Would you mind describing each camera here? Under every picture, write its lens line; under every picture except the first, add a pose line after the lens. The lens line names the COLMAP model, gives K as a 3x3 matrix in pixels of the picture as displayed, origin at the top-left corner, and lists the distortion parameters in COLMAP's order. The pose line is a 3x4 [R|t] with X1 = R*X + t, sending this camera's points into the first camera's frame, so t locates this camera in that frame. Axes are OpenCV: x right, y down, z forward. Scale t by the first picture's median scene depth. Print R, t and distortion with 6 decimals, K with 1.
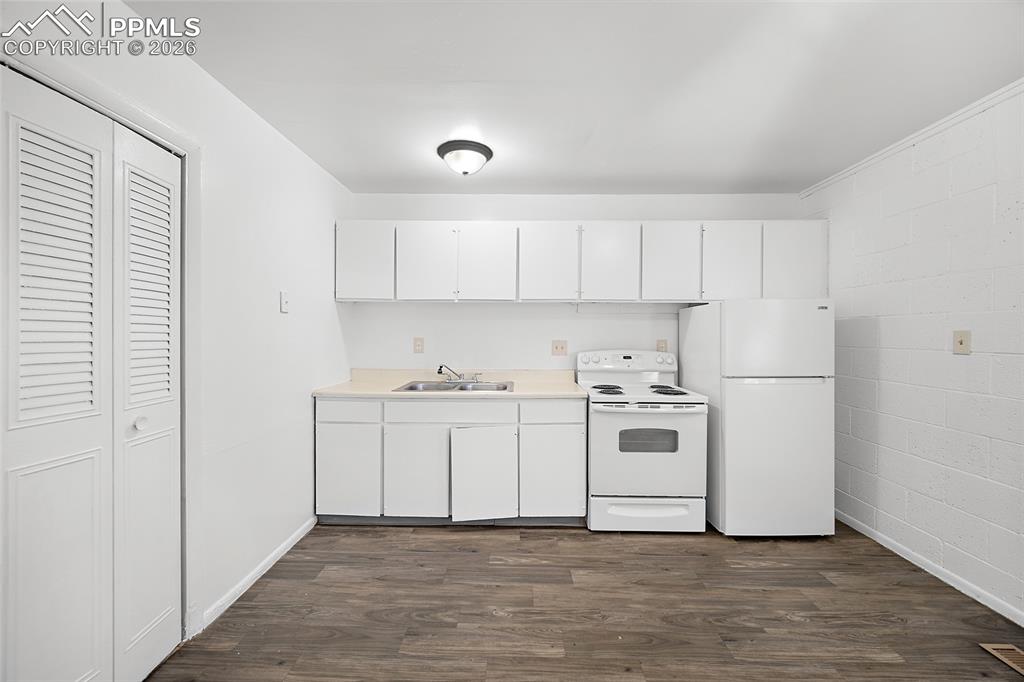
lens RADIAL K [[401.4, 0, 513.7], [0, 401.4, 337.5], [0, 0, 1]] dist [-0.009471, 0.002291]
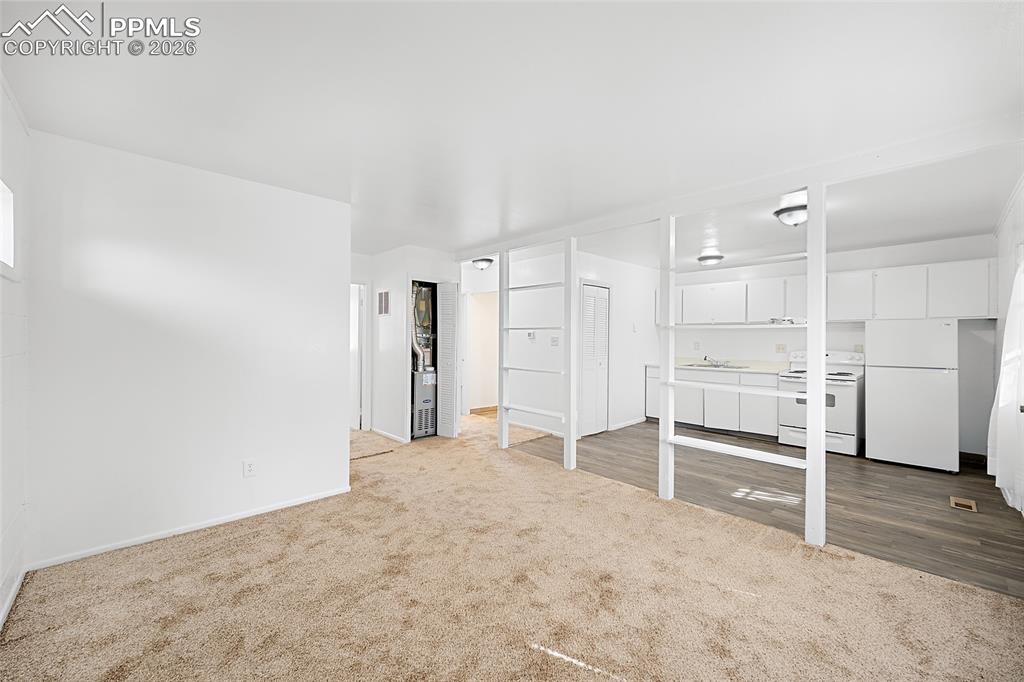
lens RADIAL K [[401.4, 0, 512.1], [0, 401.4, 330.6], [0, 0, 1]] dist [-0.009471, 0.002291]
pose [[0.694946, -0.011823, -0.718964, 0.680525], [-0.012503, 0.999515, -0.028523, 0.015172], [0.718953, 0.028811, 0.694461, -1.257798]]
